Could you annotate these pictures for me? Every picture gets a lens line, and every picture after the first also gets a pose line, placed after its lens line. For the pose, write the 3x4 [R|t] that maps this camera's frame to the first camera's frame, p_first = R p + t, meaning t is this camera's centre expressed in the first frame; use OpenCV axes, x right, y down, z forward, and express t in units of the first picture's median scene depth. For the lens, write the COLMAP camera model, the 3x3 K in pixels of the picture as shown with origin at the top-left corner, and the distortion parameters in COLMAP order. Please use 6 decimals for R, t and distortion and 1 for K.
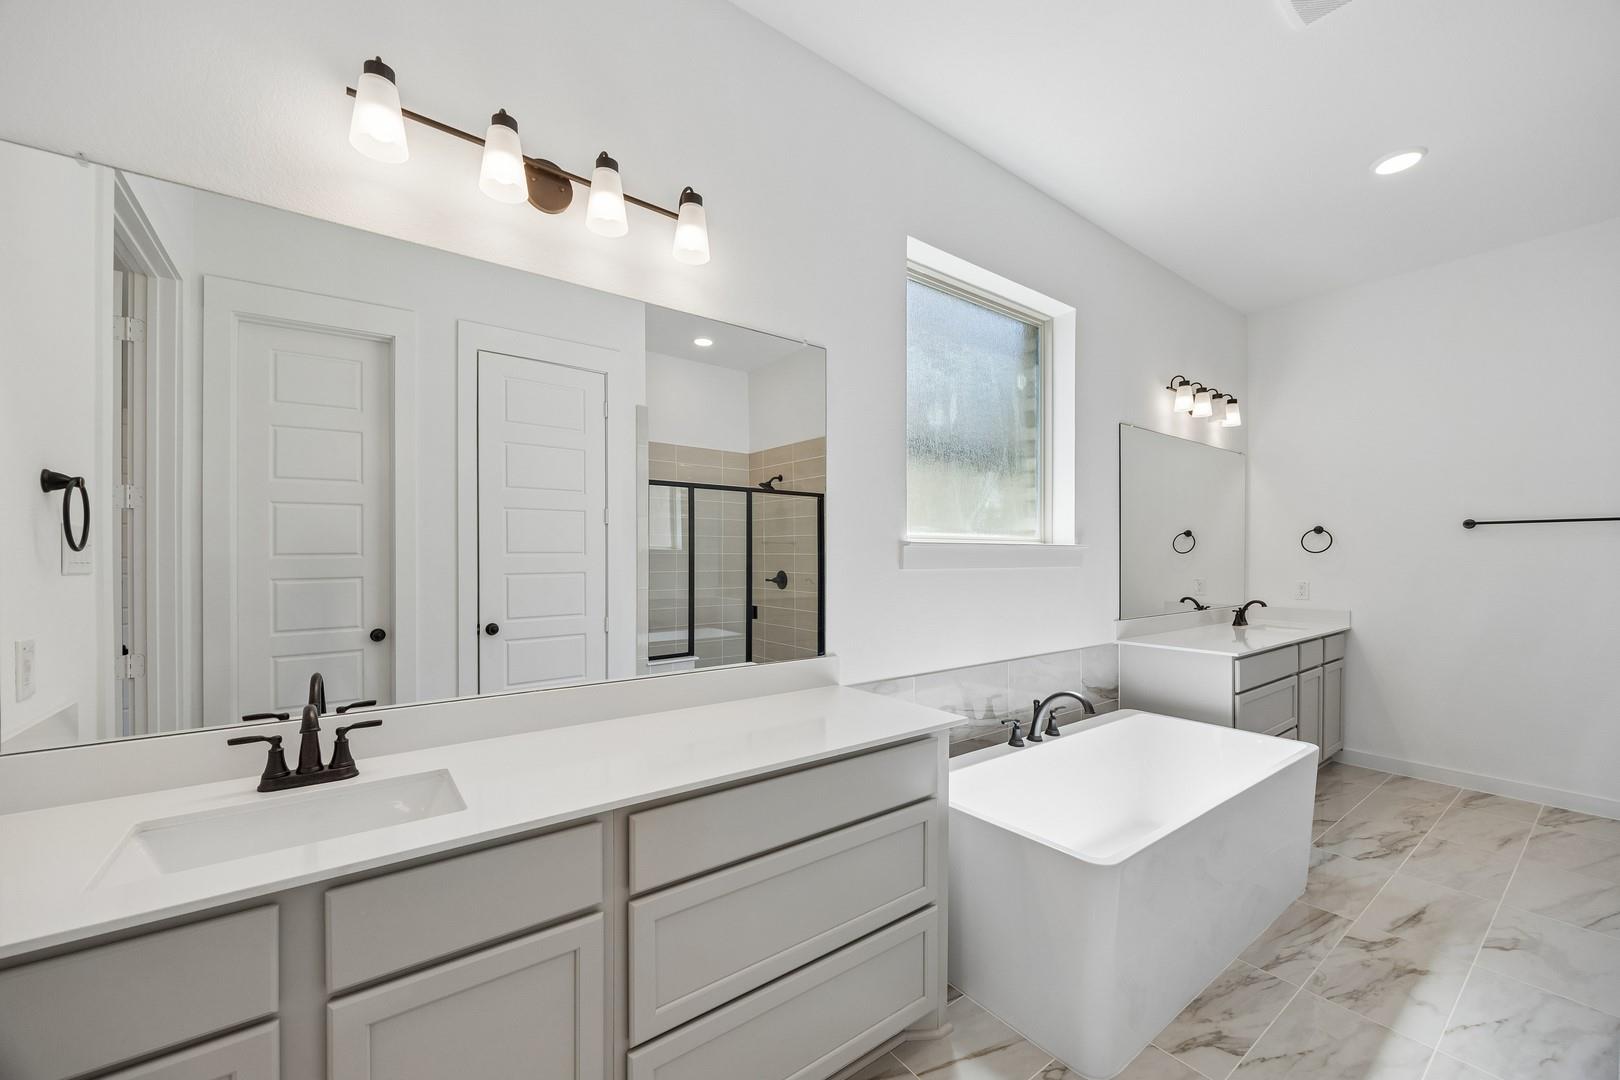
lens RADIAL K [[625.6, 0, 802.4], [0, 625.6, 561.7], [0, 0, 1]] dist [-0.003381, -0.000006]
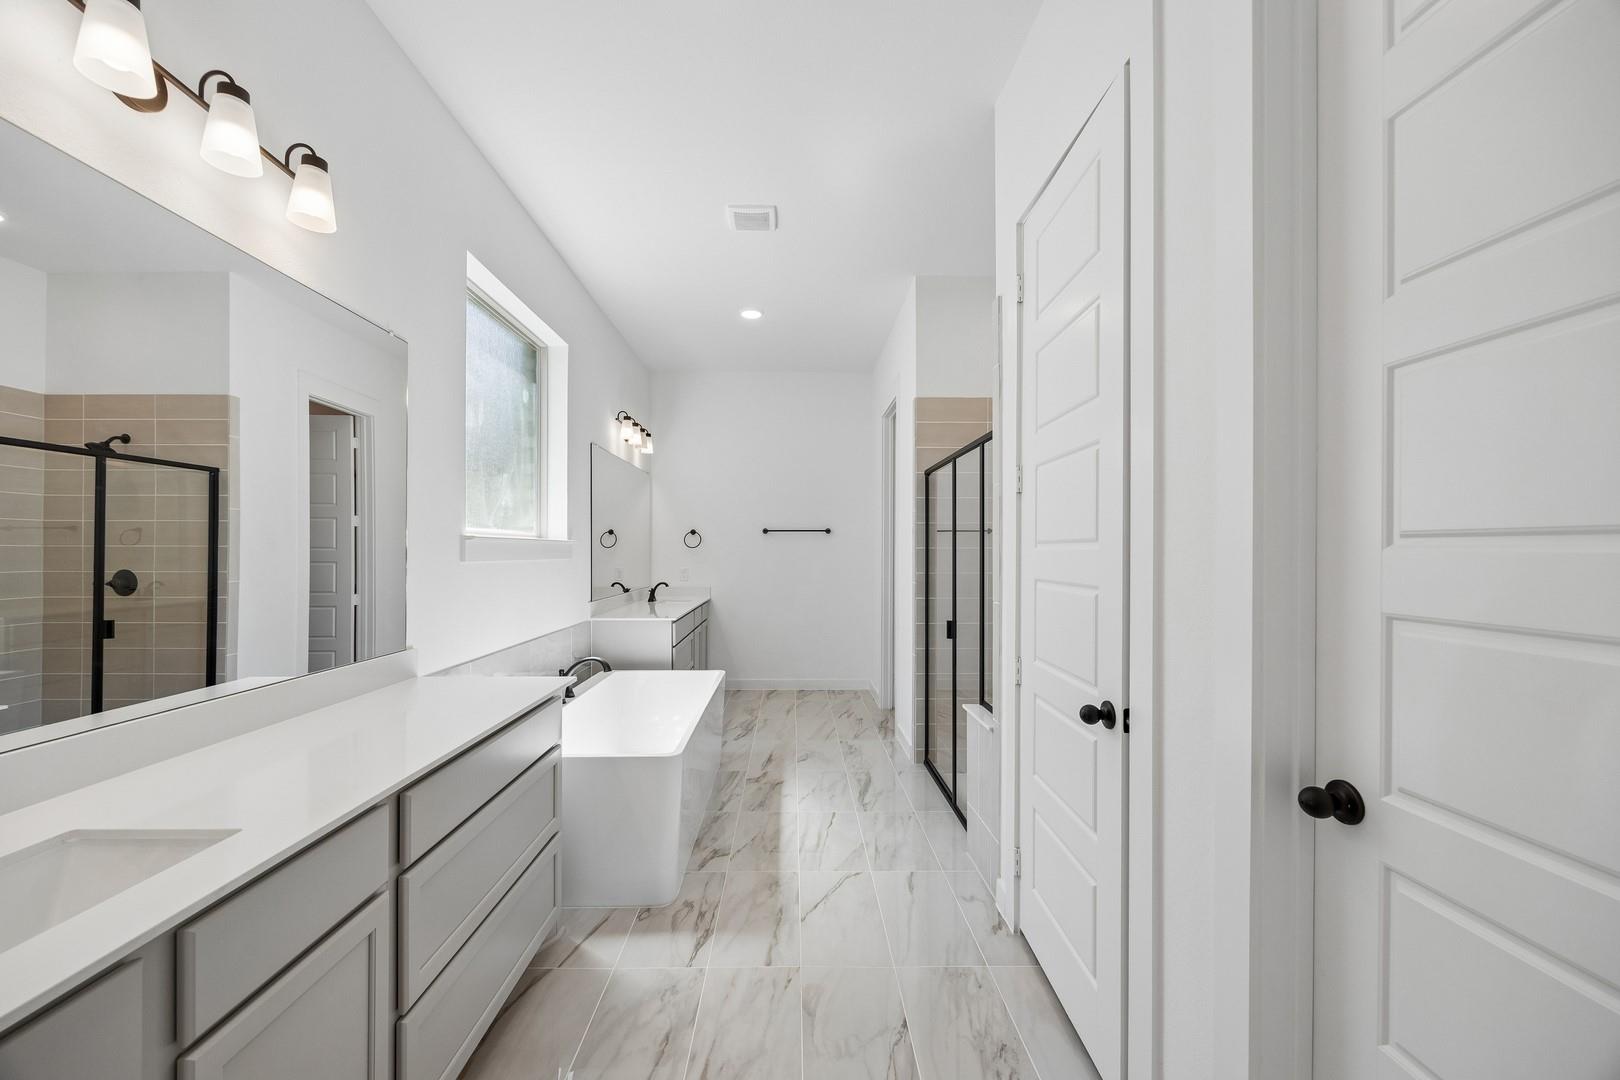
lens RADIAL K [[625.6, 0, 806.0], [0, 625.6, 547.7], [0, 0, 1]] dist [-0.003381, -0.000006]
pose [[0.574114, 0.005869, 0.818755, -0.286916], [0.003746, 0.999945, -0.009794, 0.000301], [-0.818767, 0.008690, 0.574060, -0.064576]]
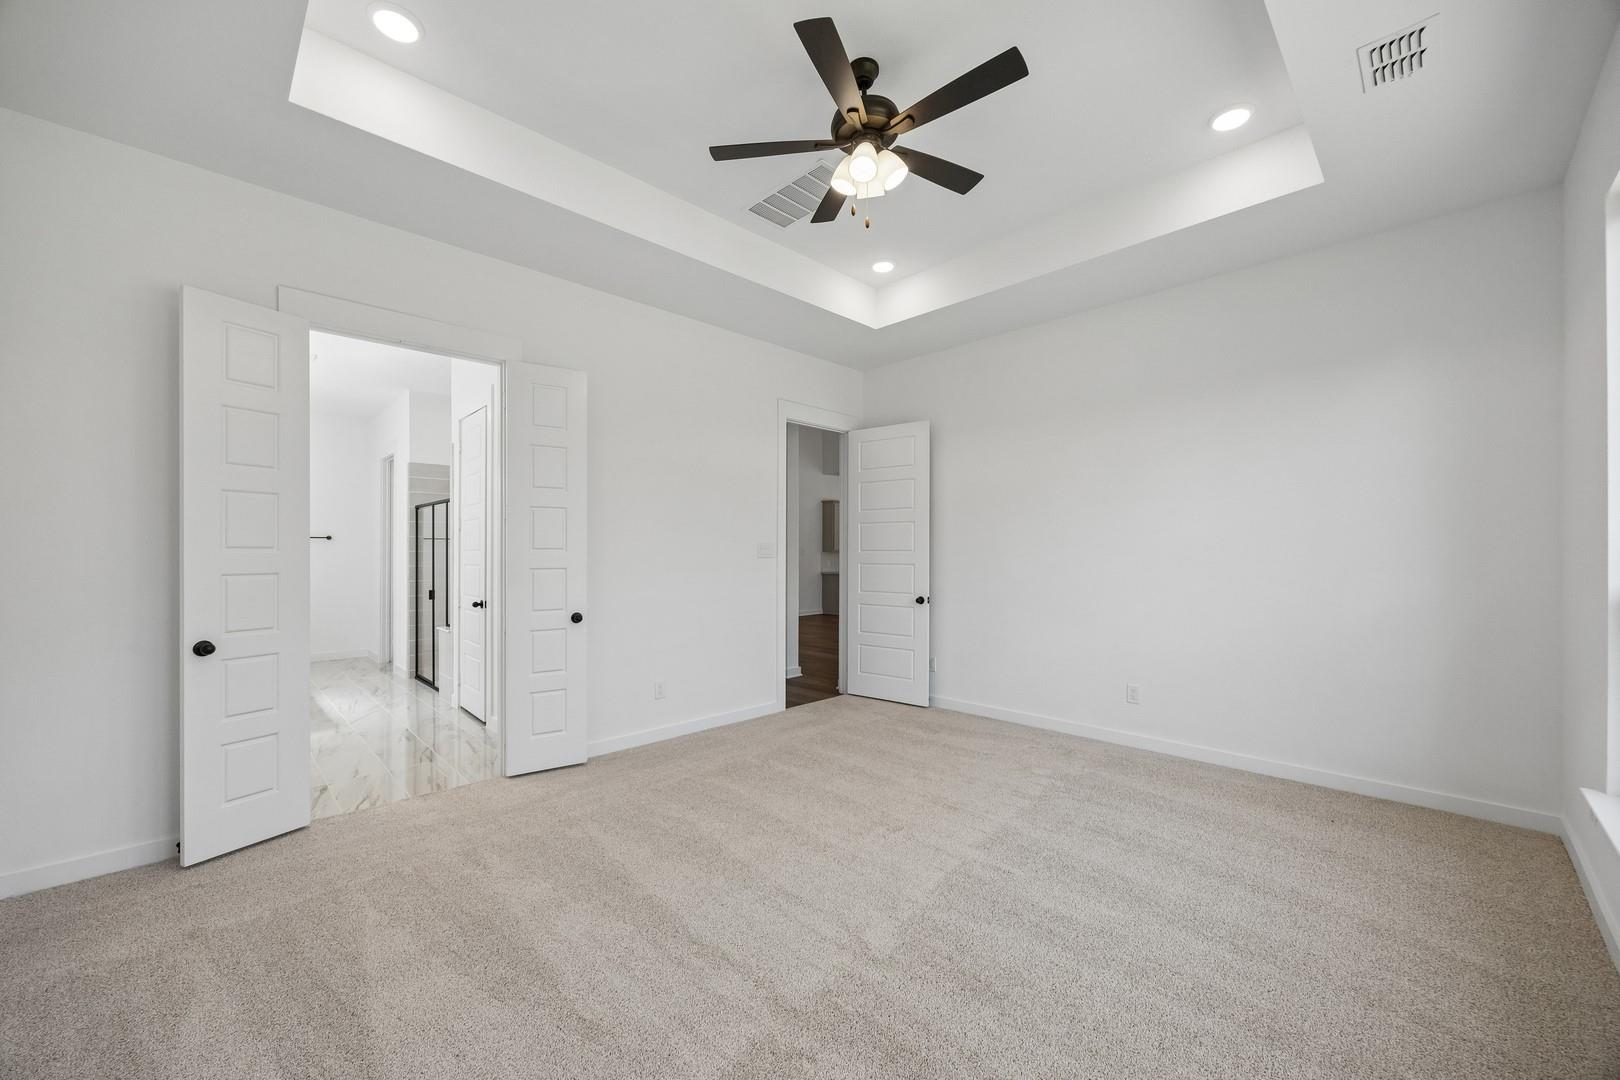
lens RADIAL K [[625.6, 0, 798.1], [0, 625.6, 550.7], [0, 0, 1]] dist [-0.003381, -0.000006]
pose [[-0.126685, 0.003958, 0.991935, -1.414320], [0.007988, 0.999964, -0.002970, 0.004268], [-0.991911, 0.007547, -0.126712, -0.570314]]
